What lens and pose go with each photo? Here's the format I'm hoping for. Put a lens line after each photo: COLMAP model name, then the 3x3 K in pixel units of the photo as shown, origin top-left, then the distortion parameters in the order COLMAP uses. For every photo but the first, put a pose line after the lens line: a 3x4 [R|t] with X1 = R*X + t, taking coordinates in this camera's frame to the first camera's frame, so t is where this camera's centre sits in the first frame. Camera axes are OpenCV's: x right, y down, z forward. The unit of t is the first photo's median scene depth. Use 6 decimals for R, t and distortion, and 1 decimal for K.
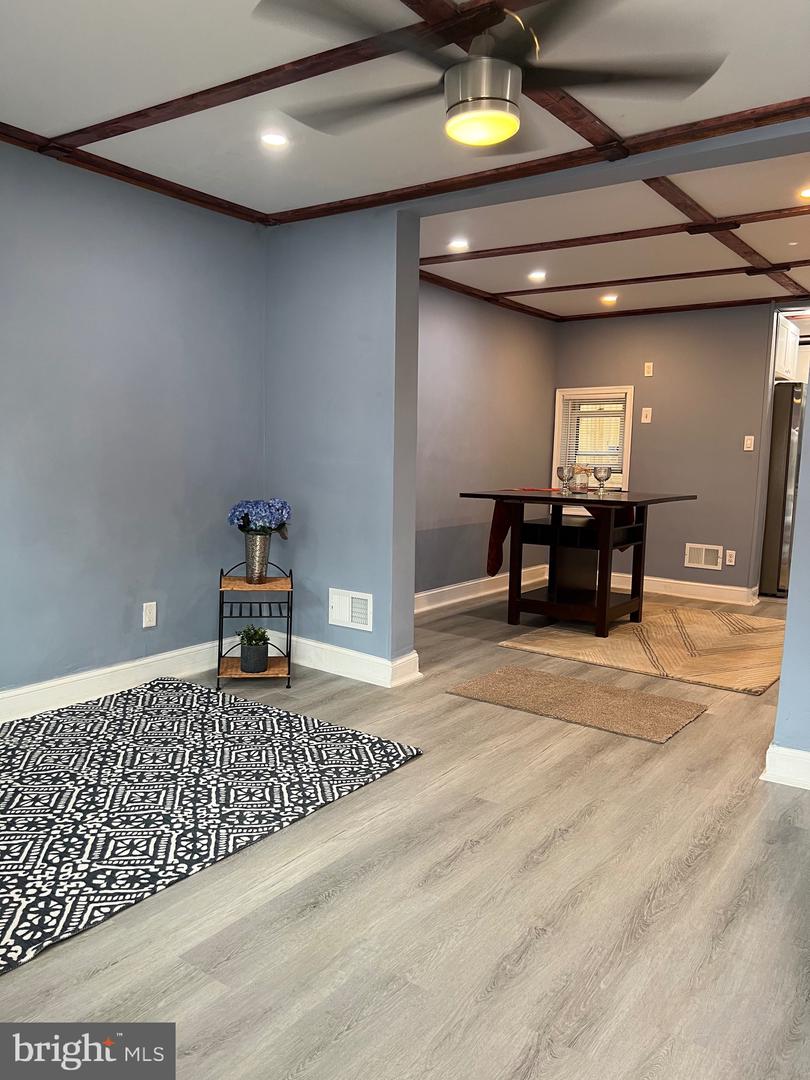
lens RADIAL K [[826.4, 0, 401.3], [0, 826.4, 524.3], [0, 0, 1]] dist [0.015440, -0.004244]
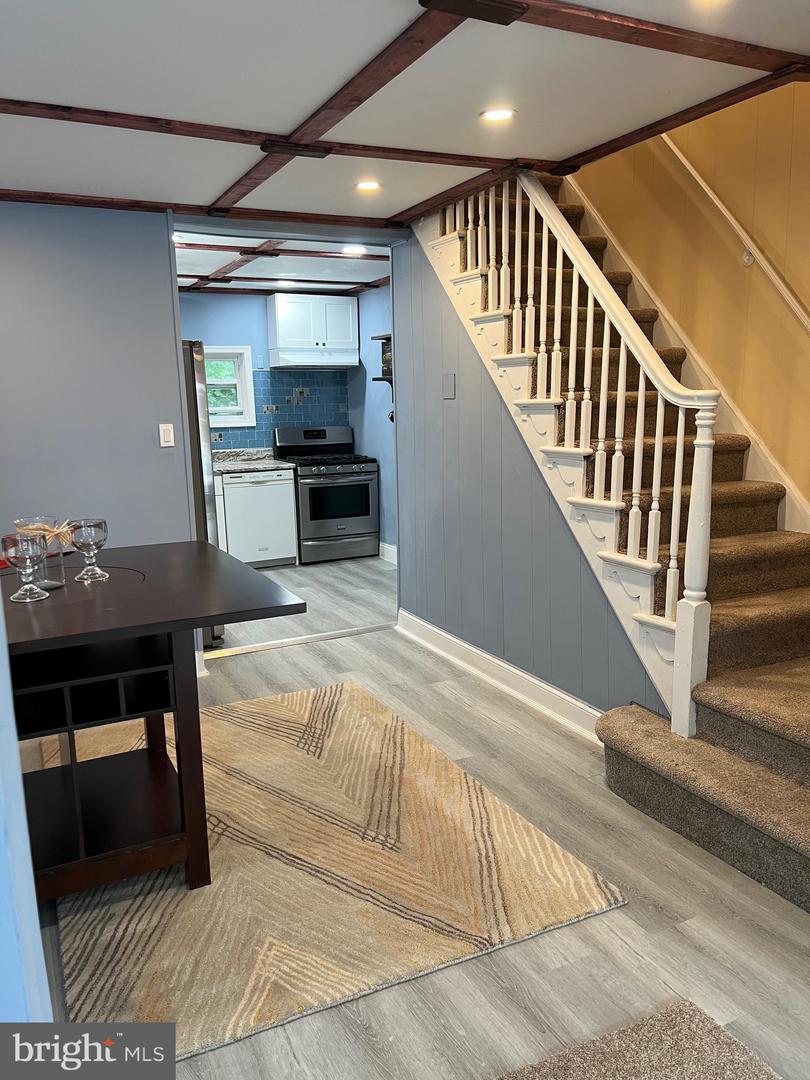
lens RADIAL K [[817.9, 0, 405.0], [0, 817.9, 540.0], [0, 0, 1]] dist [0.035075, -0.005528]
pose [[0.463993, -0.182110, 0.866918, -0.081398], [0.111228, 0.982872, 0.146936, -0.119258], [-0.878828, 0.028248, 0.476302, 0.693311]]
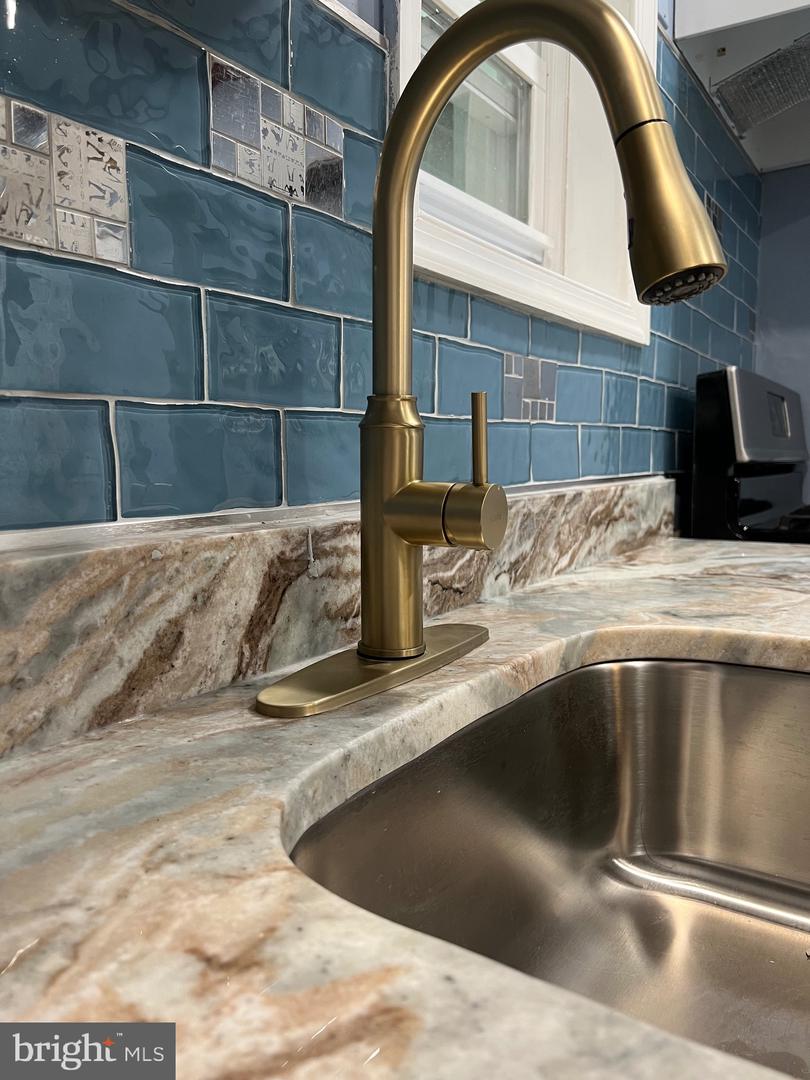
lens RADIAL K [[817.9, 0, 405.0], [0, 817.9, 540.0], [0, 0, 1]] dist [0.035075, -0.005528]
pose [[-0.049400, -0.120697, 0.991459, 0.880295], [0.087254, 0.988355, 0.124667, -0.112997], [-0.994961, 0.092667, -0.038293, 1.742734]]
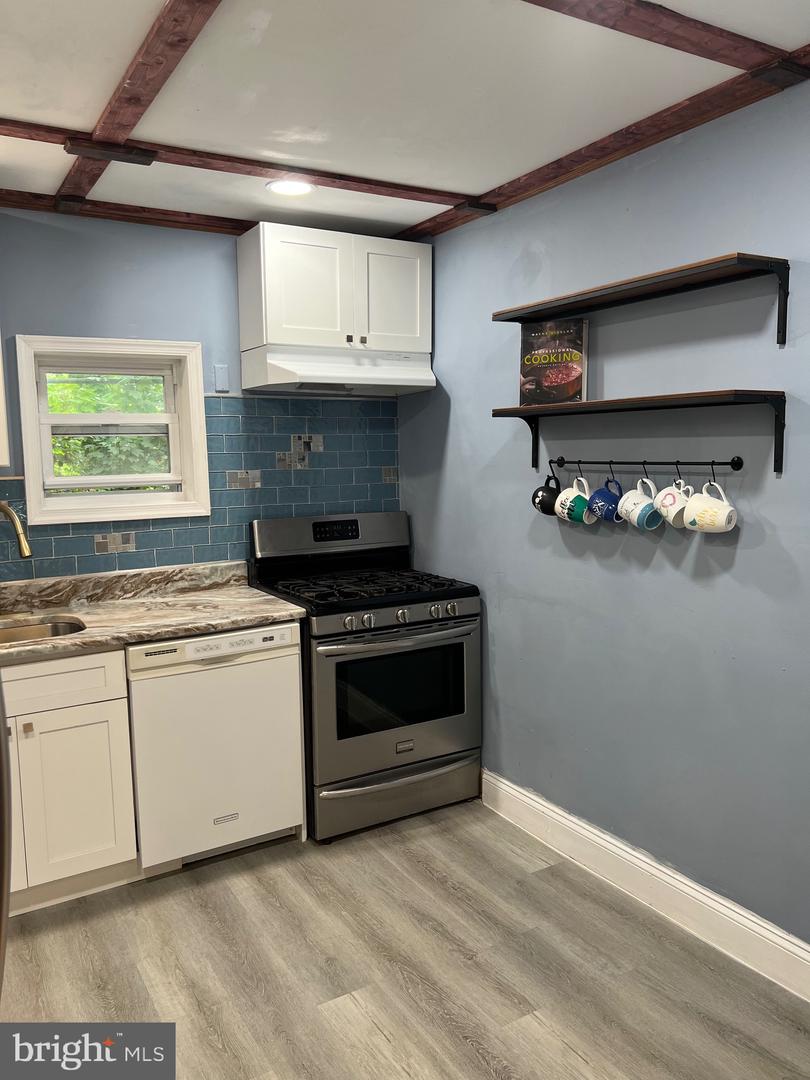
lens RADIAL K [[826.4, 0, 401.3], [0, 826.4, 524.3], [0, 0, 1]] dist [0.015440, -0.004244]
pose [[0.404709, -0.109642, 0.907849, 0.572685], [0.106416, 0.991688, 0.072329, -0.159943], [-0.908232, 0.067338, 0.413013, 1.216681]]
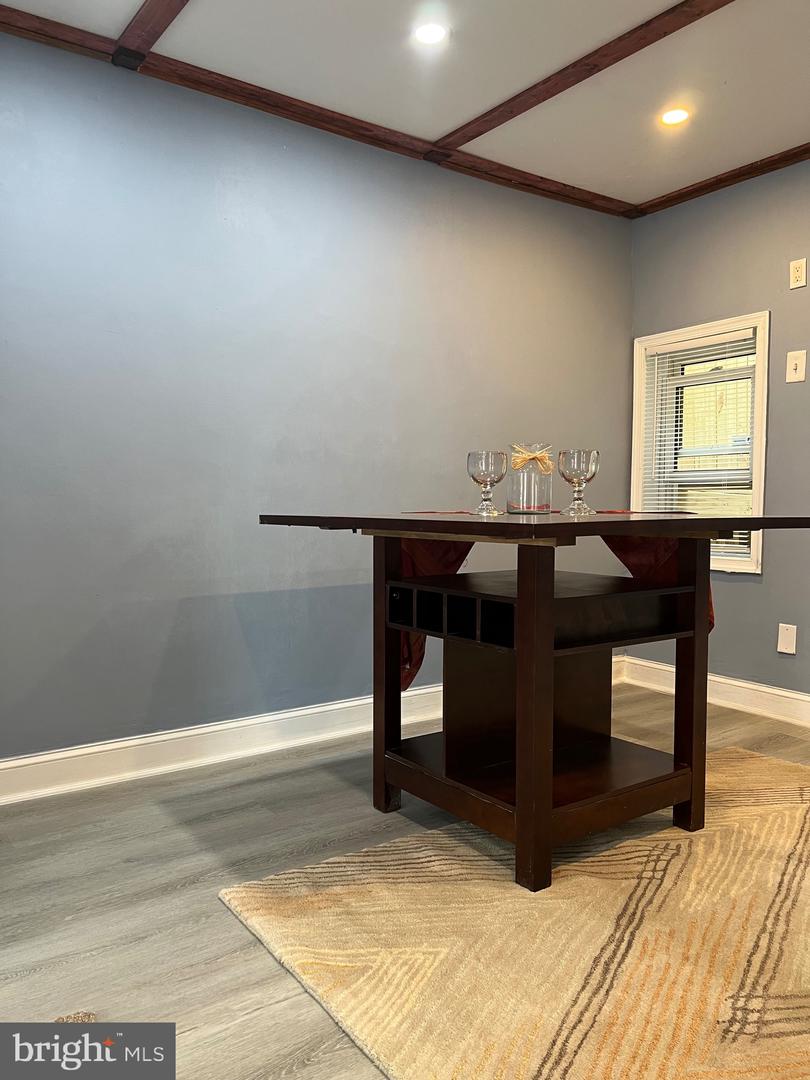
lens RADIAL K [[828.2, 0, 405.0], [0, 828.2, 540.0], [0, 0, 1]] dist [0.007593, 0.000557]
pose [[0.948070, 0.001177, -0.318058, 0.321783], [-0.013441, 0.999248, -0.036367, -0.010091], [0.317776, 0.038753, 0.947373, 0.635523]]
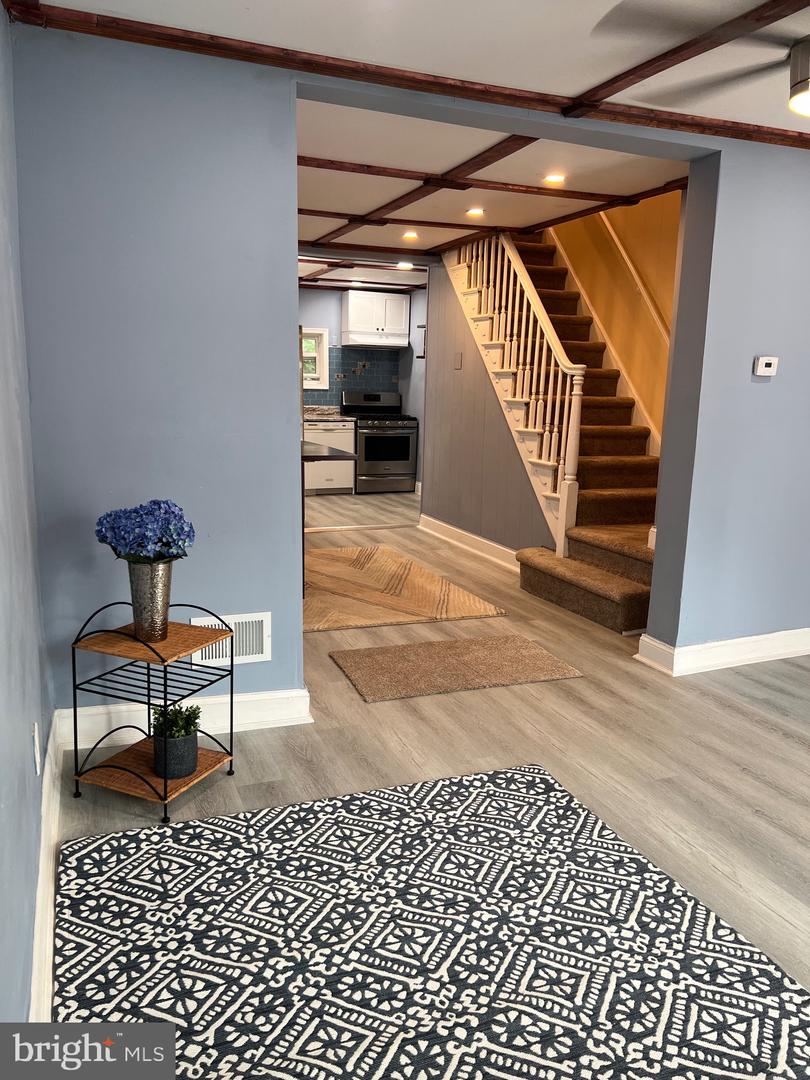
lens RADIAL K [[806.9, 0, 405.0], [0, 806.9, 540.0], [0, 0, 1]] dist [0.042810, -0.049147]
pose [[0.530186, -0.169259, 0.830815, -0.474267], [0.062990, 0.985027, 0.160479, -0.075817], [-0.845538, -0.032751, 0.532910, 0.418871]]
